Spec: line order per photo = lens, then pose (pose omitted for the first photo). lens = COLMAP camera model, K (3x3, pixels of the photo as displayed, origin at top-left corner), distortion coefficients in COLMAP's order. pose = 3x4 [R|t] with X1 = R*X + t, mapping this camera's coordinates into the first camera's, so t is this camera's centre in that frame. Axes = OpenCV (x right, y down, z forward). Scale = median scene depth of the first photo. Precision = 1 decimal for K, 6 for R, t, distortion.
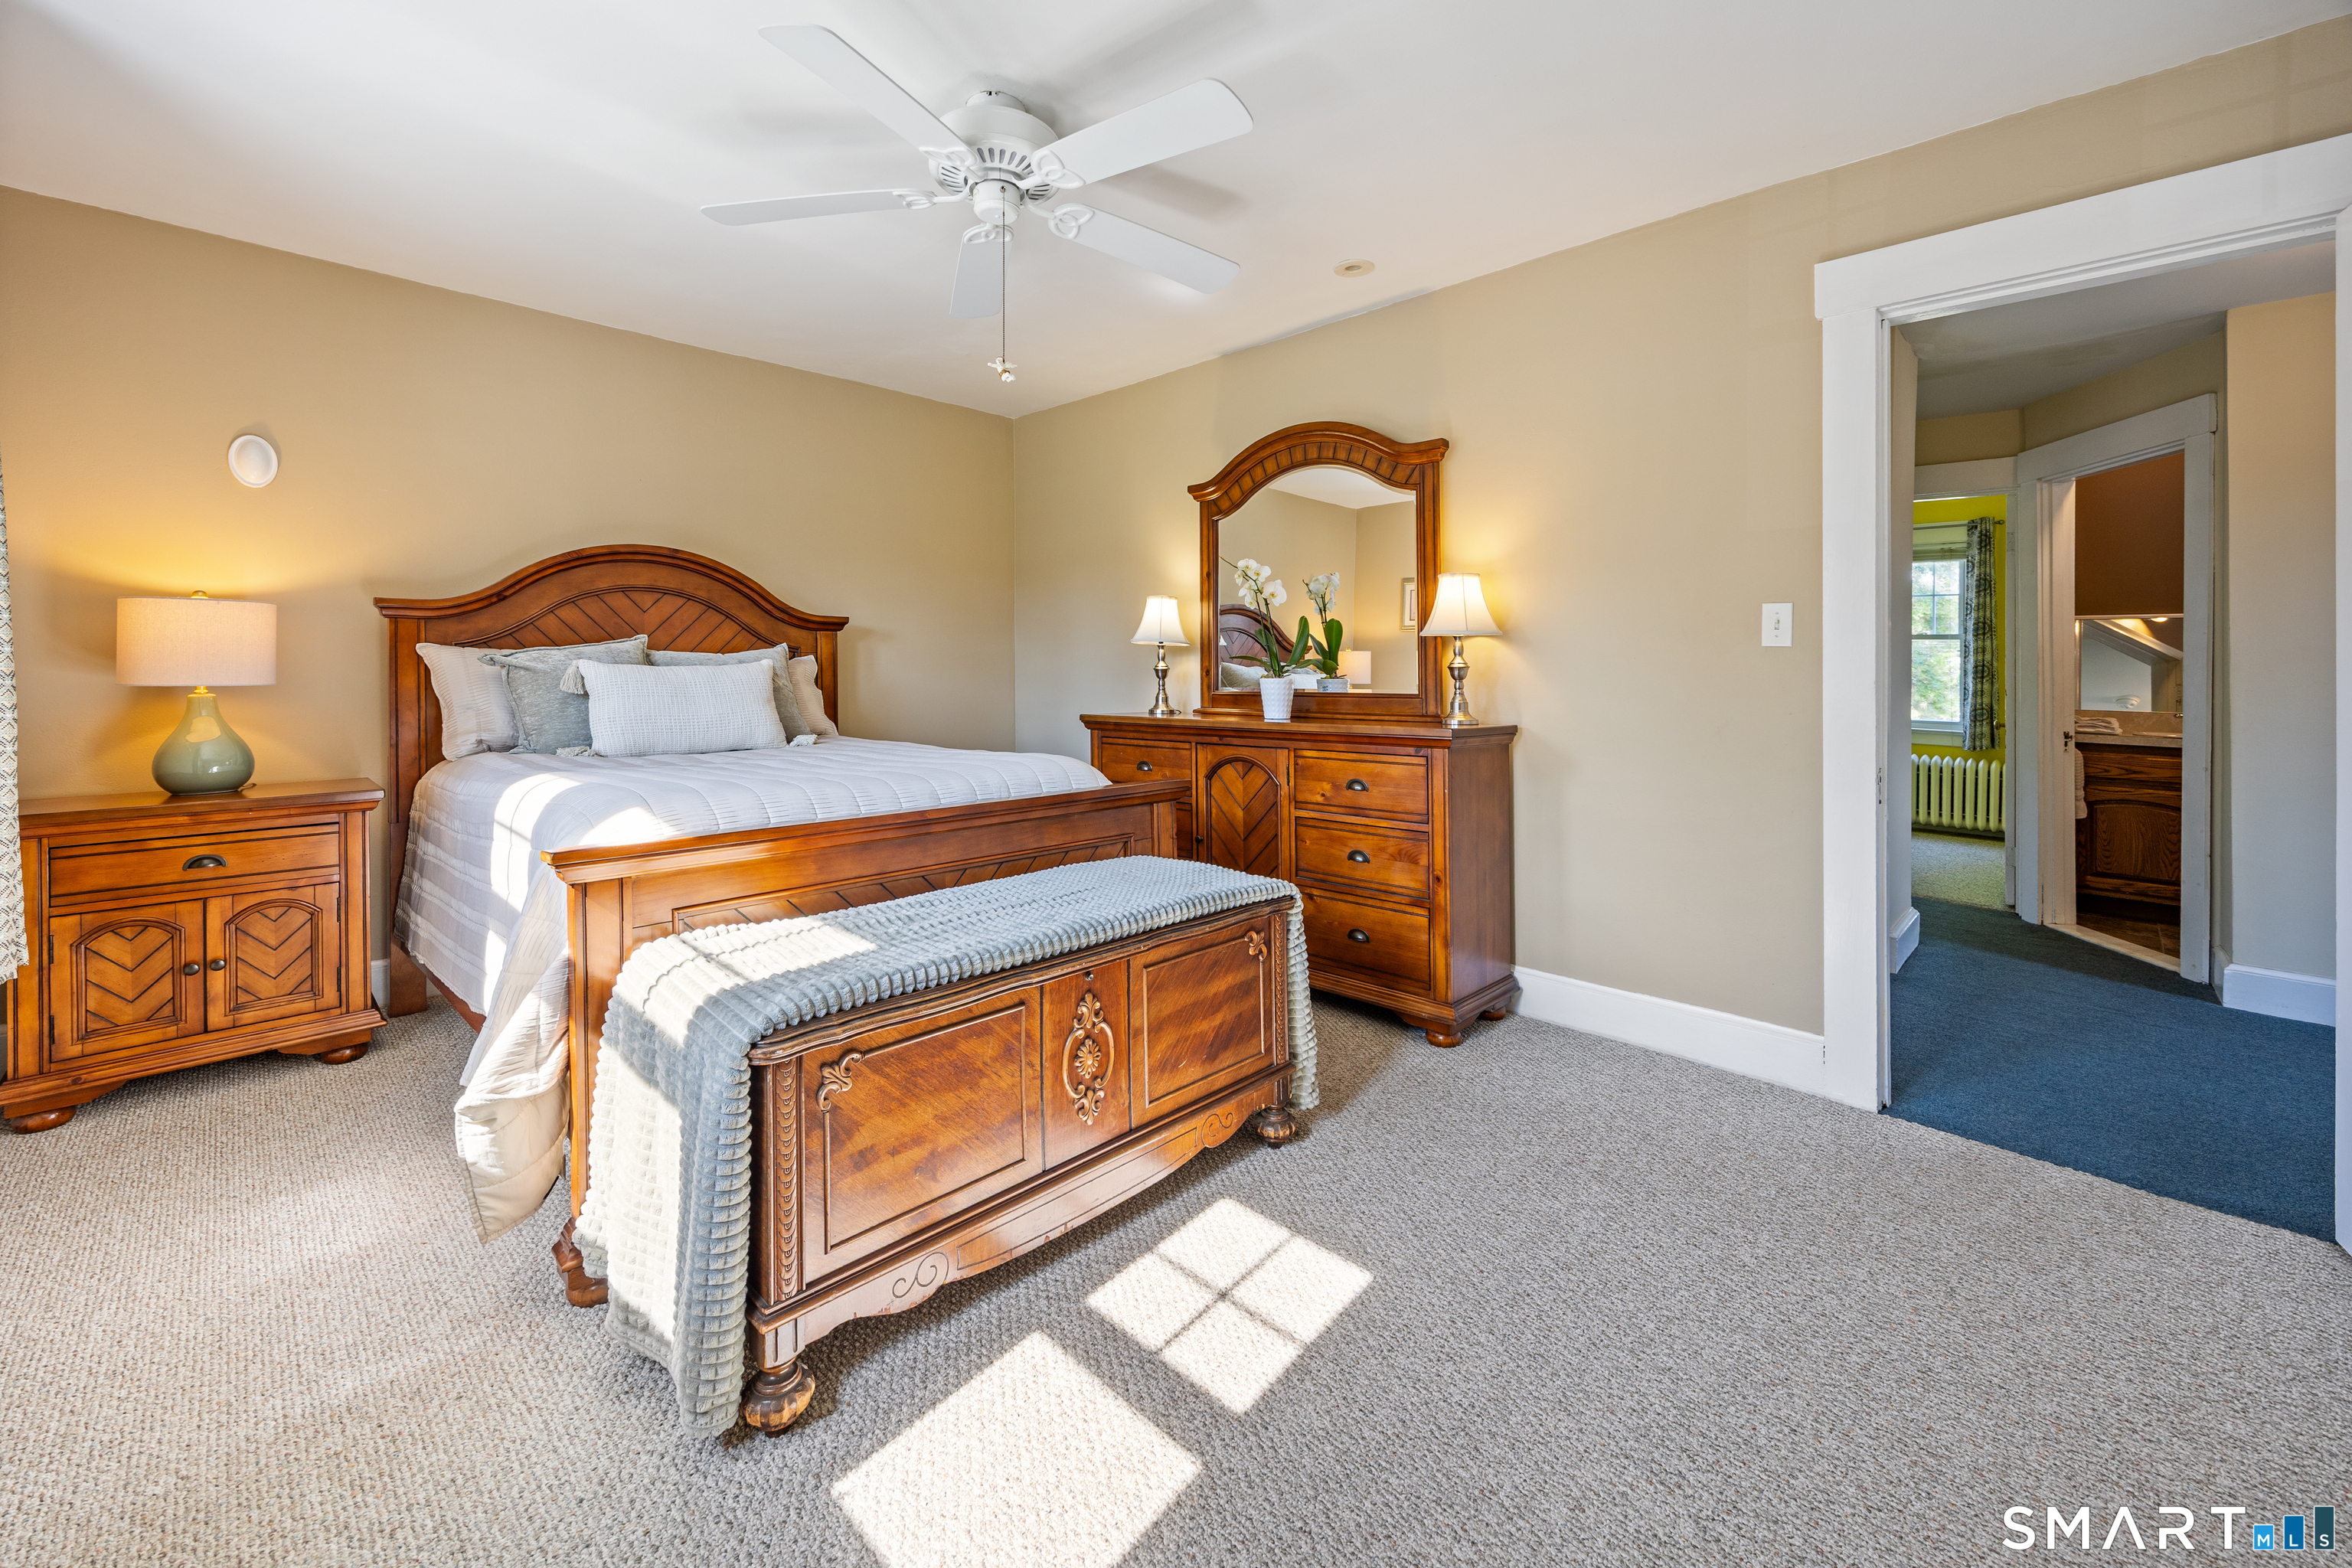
lens RADIAL K [[959.8, 0, 1175.0], [0, 959.8, 657.6], [0, 0, 1]] dist [0.001709, 0.000366]
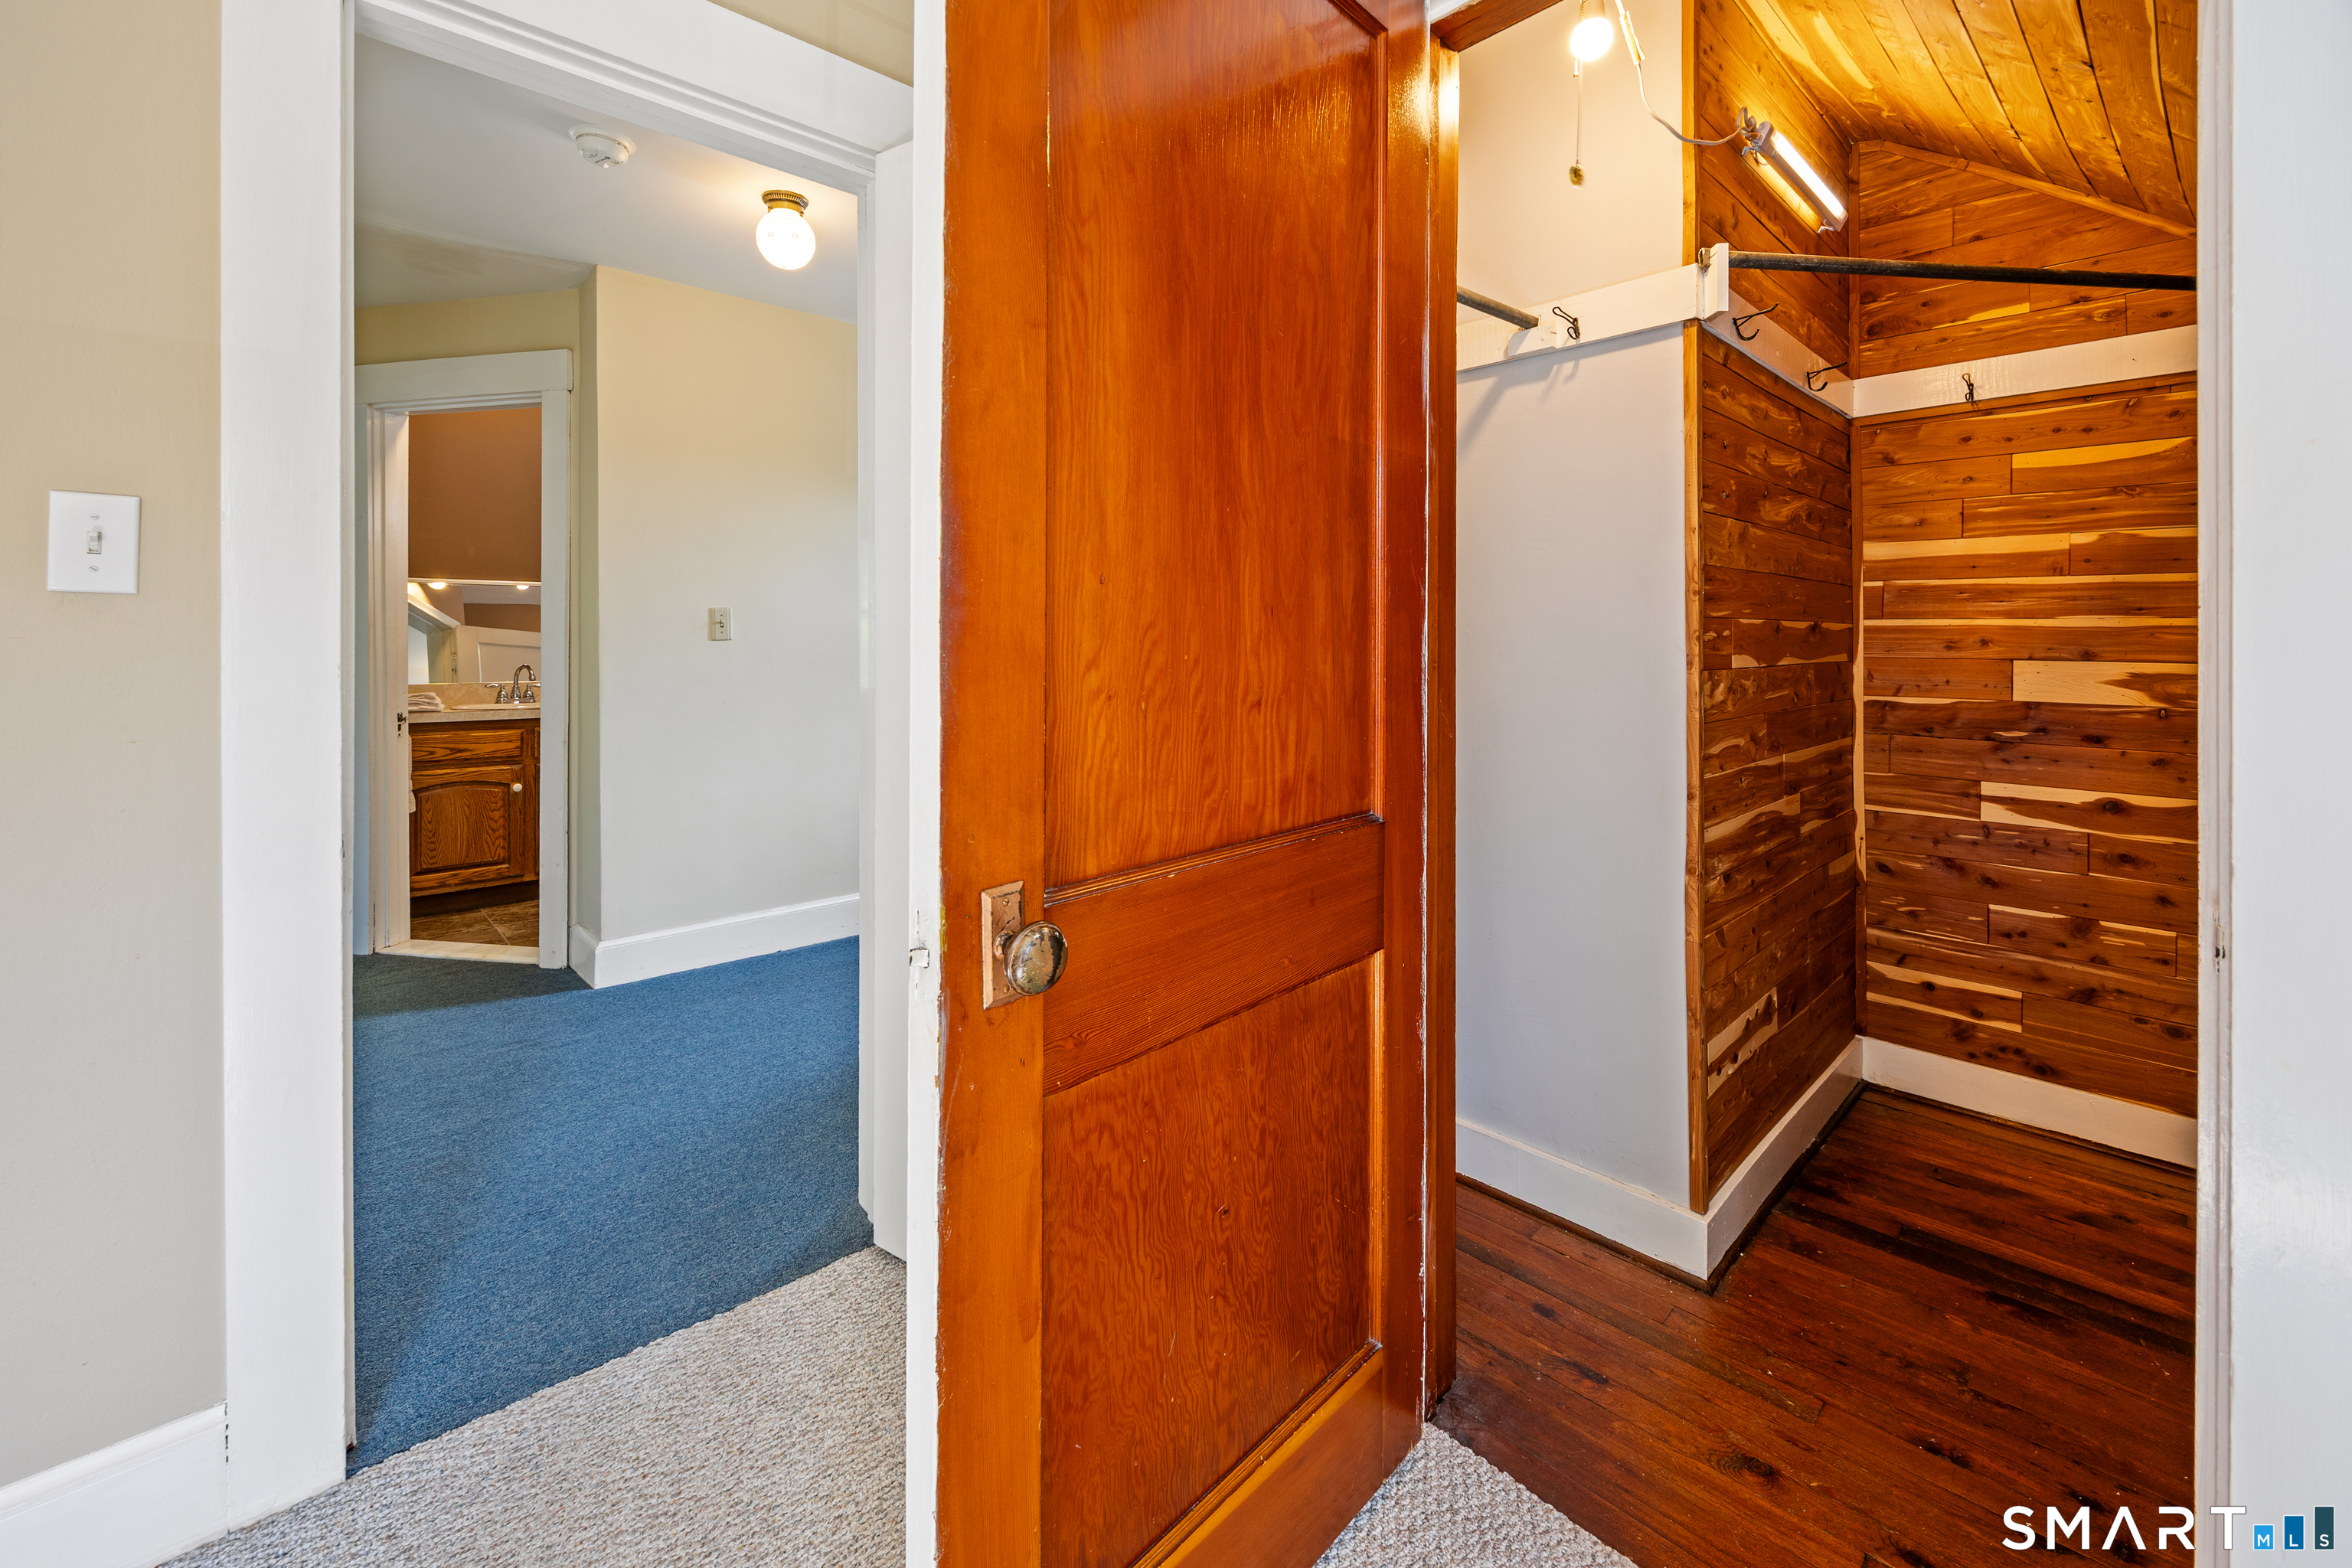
lens RADIAL K [[948.2, 0, 1176.5], [0, 948.2, 639.4], [0, 0, 1]] dist [0.000834, -0.000073]
pose [[0.040514, -0.005150, 0.999166, 0.159941], [-0.009449, 0.999940, 0.005537, 0.002186], [-0.999134, -0.009666, 0.040463, 0.367800]]
